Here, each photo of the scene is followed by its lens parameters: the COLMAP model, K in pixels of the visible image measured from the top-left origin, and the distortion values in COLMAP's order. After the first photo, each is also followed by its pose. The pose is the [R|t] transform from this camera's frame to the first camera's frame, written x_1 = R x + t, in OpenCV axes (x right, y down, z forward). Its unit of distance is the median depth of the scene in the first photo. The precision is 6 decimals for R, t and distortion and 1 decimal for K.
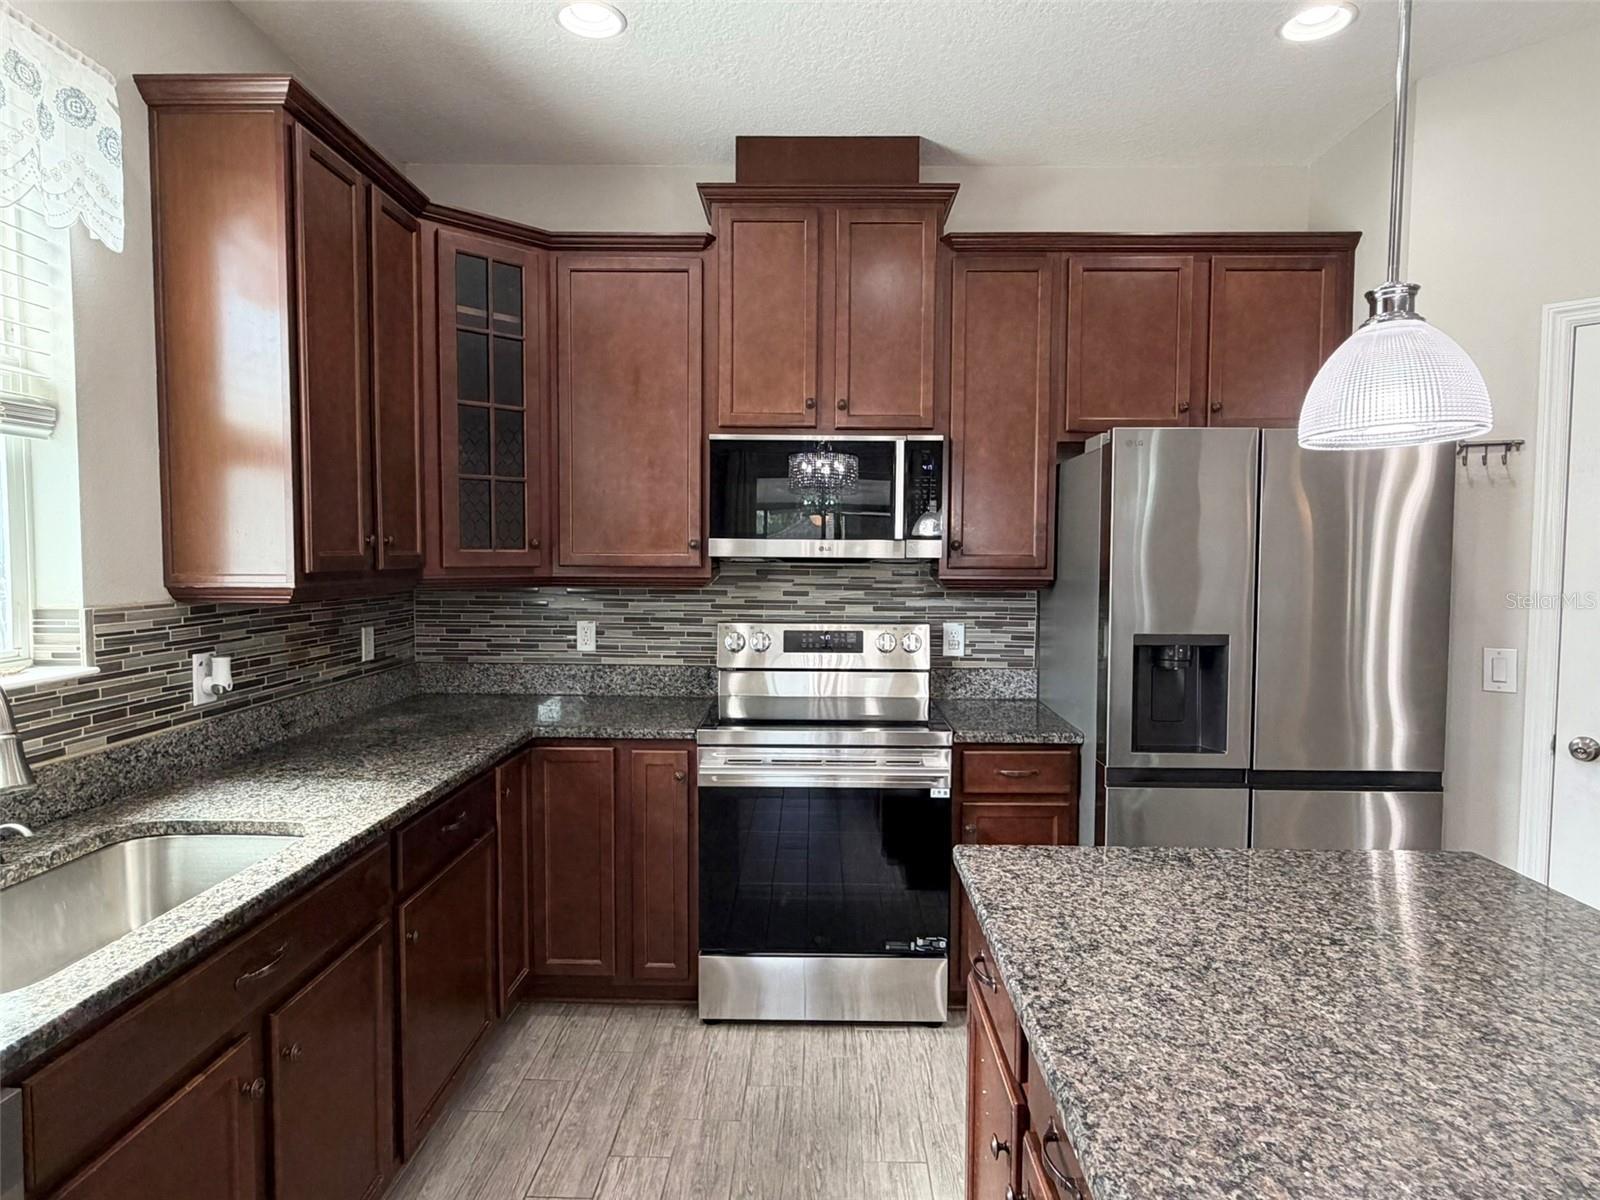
lens RADIAL K [[922.6, 0, 807.3], [0, 922.6, 600.2], [0, 0, 1]] dist [-0.002339, 0.001773]
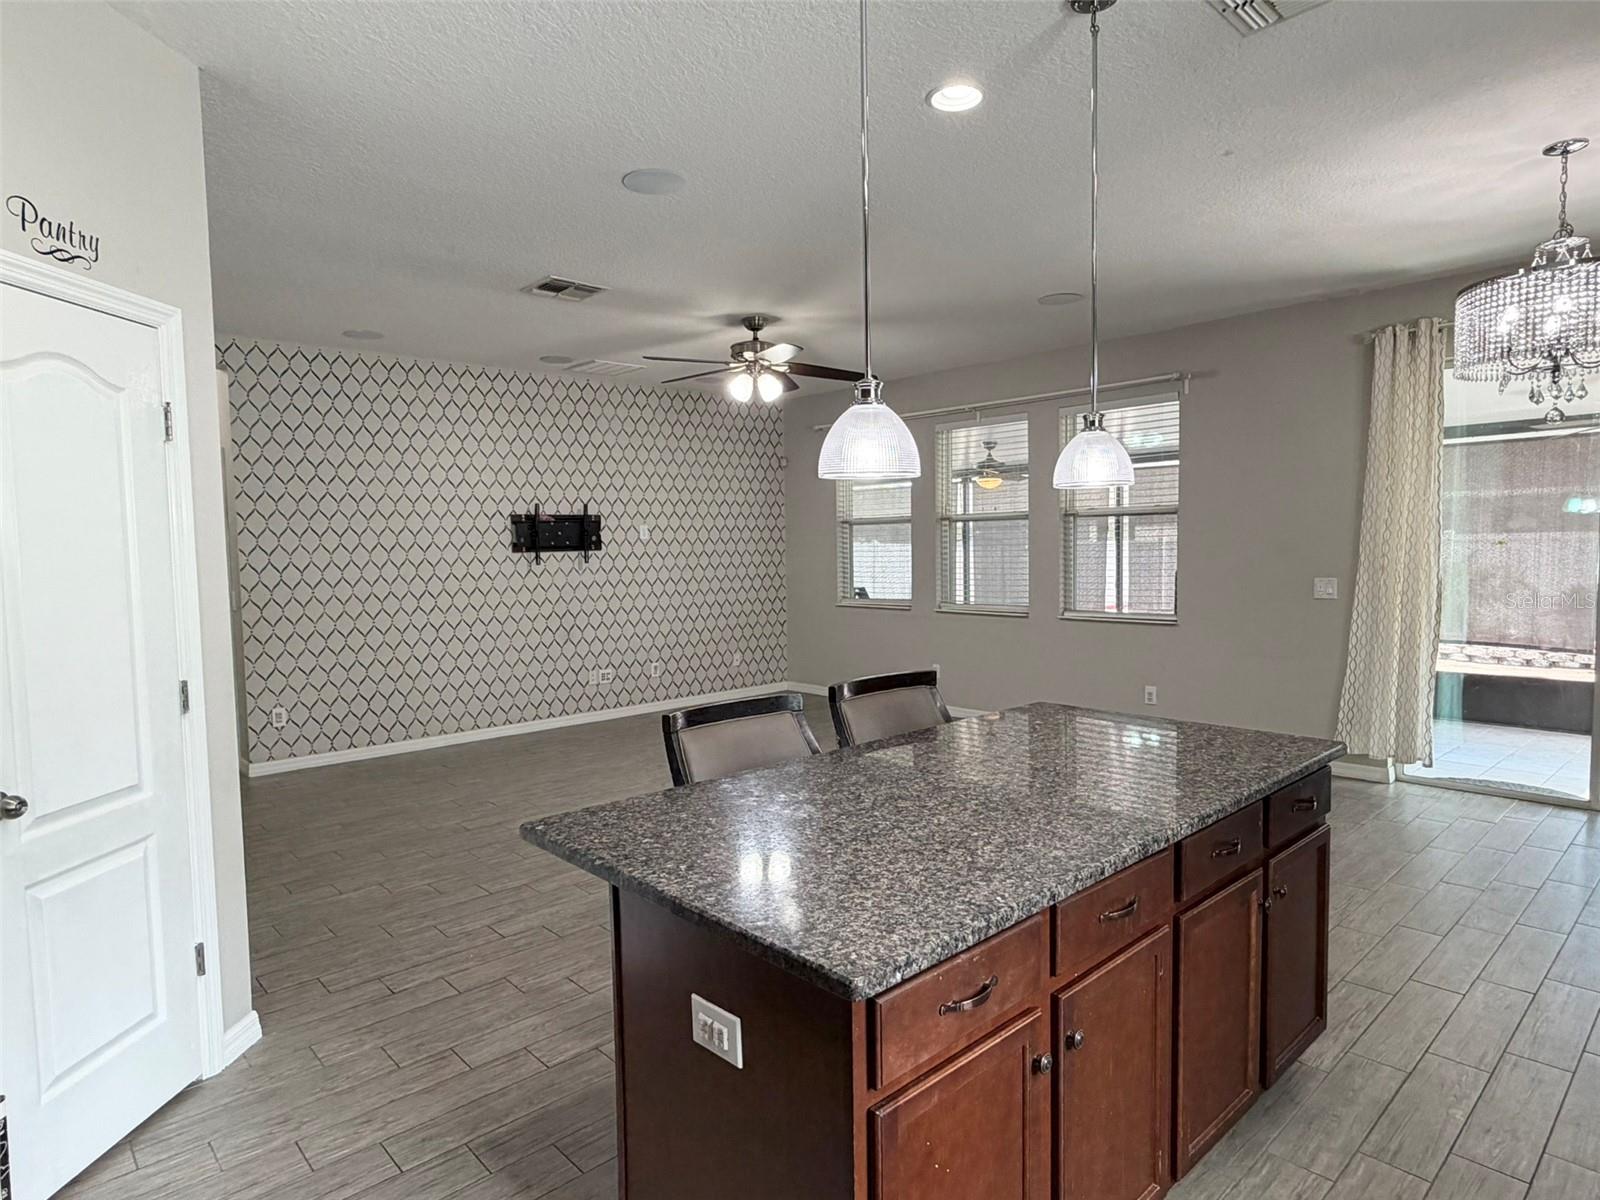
lens RADIAL K [[922.6, 0, 810.2], [0, 922.6, 596.1], [0, 0, 1]] dist [-0.002339, 0.001773]
pose [[-0.697323, -0.037751, 0.715763, -0.184423], [0.050741, 0.993507, 0.101833, -0.056663], [-0.714959, 0.107329, -0.690879, 0.912612]]
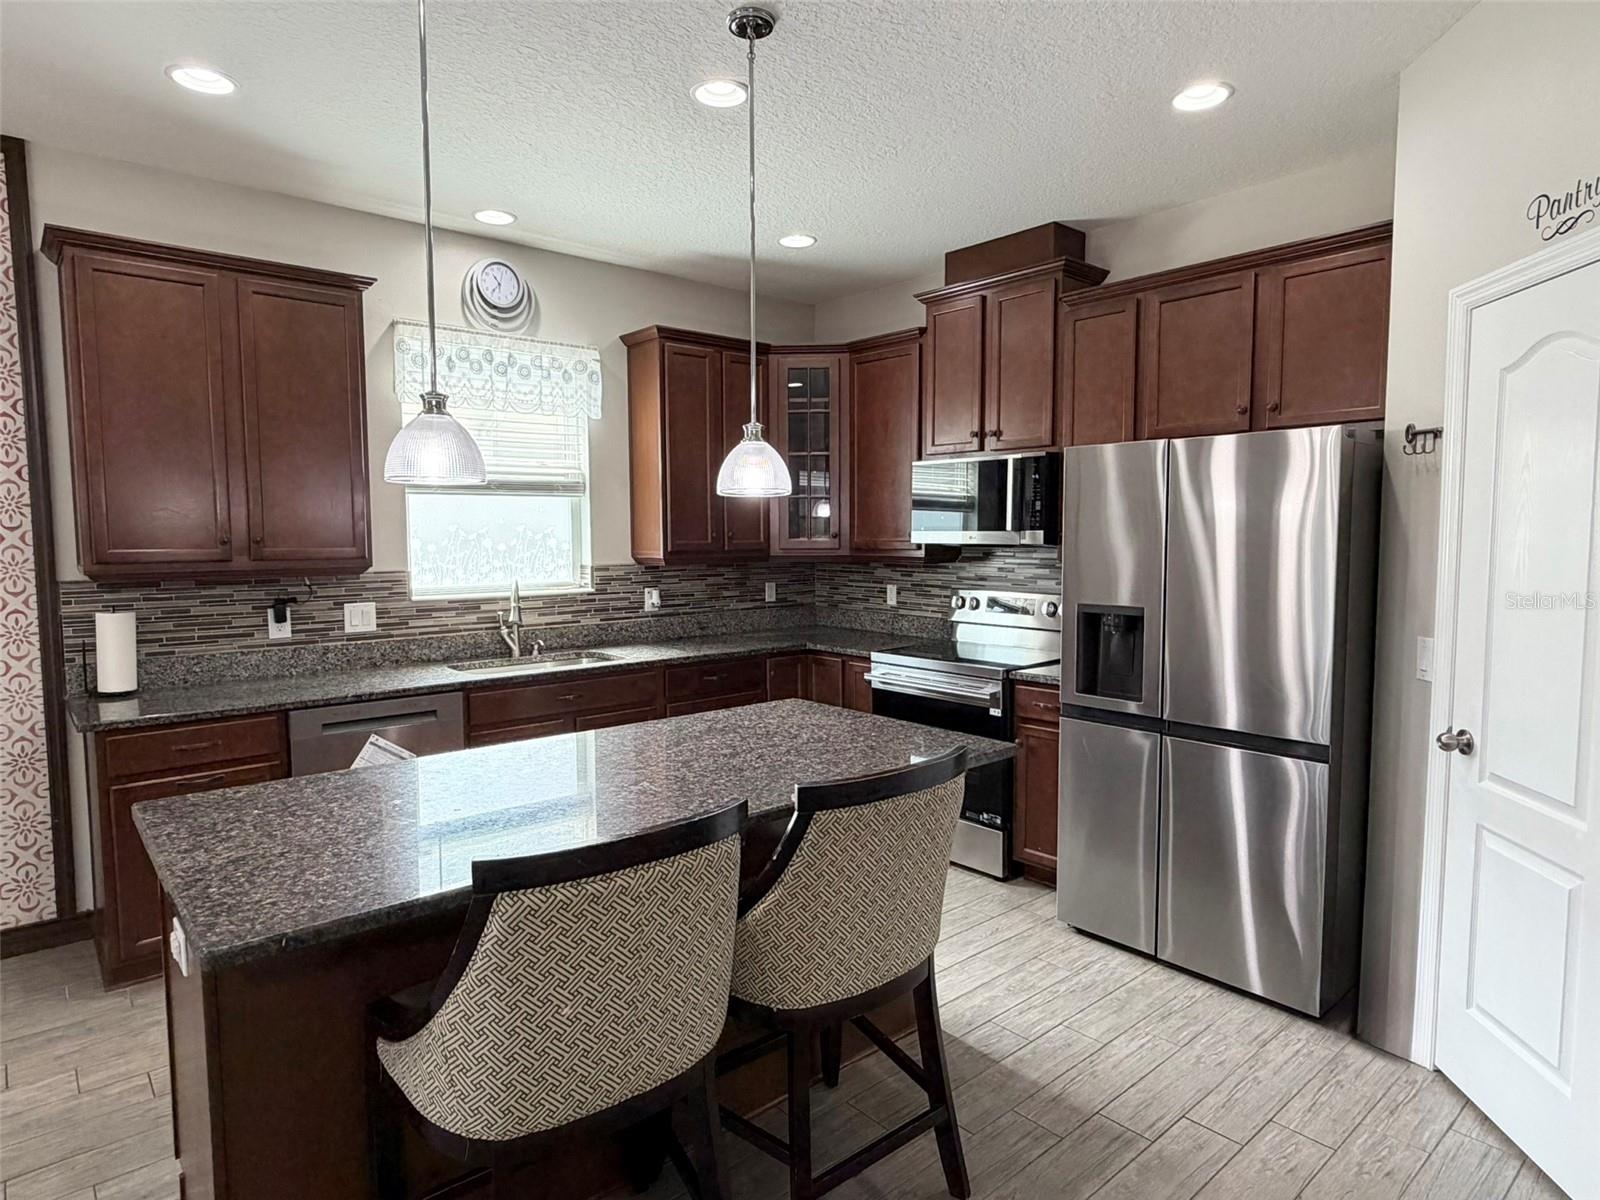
lens RADIAL K [[922.6, 0, 798.6], [0, 922.6, 601.1], [0, 0, 1]] dist [-0.002339, 0.001773]
pose [[0.666063, 0.047854, -0.744359, 0.969103], [-0.031455, 0.998854, 0.036069, -0.000989], [0.745232, -0.000611, 0.666805, -0.157385]]
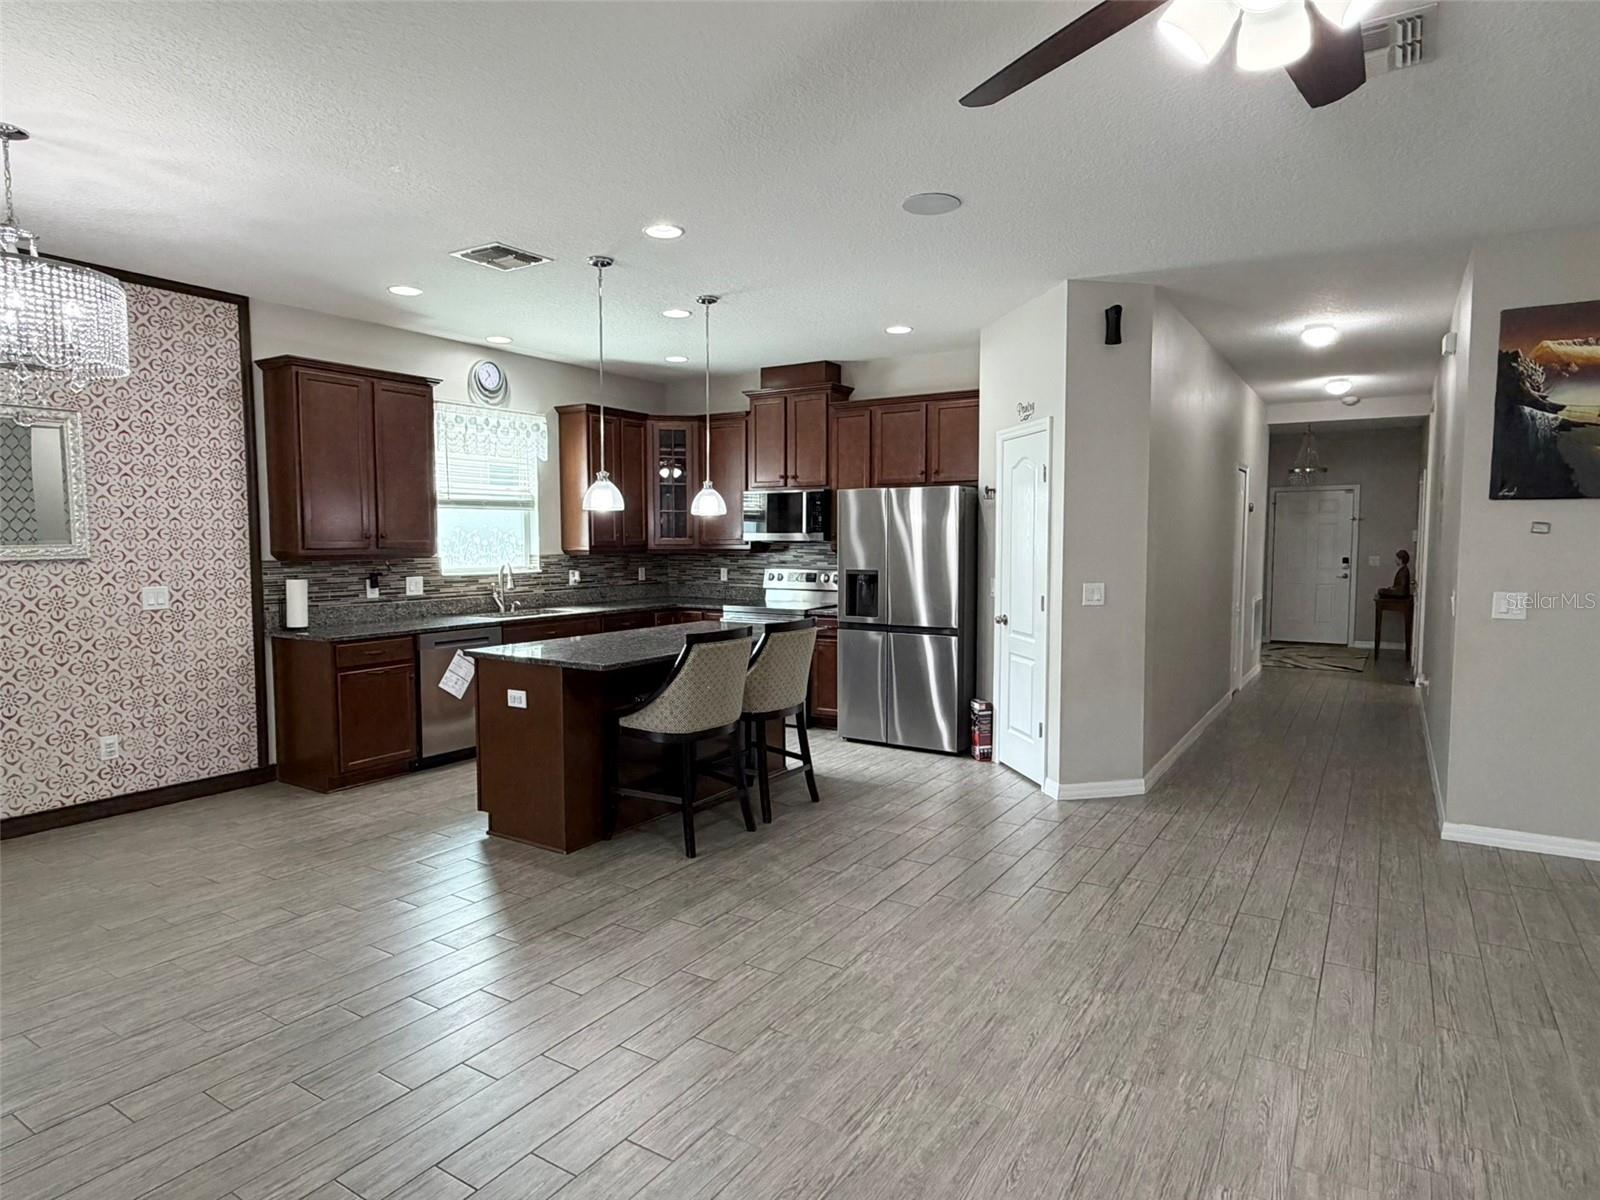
lens RADIAL K [[922.6, 0, 802.1], [0, 922.6, 602.2], [0, 0, 1]] dist [-0.002339, 0.001773]
pose [[0.851972, 0.029376, -0.522763, 1.447771], [-0.020901, 0.999537, 0.022103, 0.066822], [0.523170, -0.007905, 0.852192, -1.136182]]
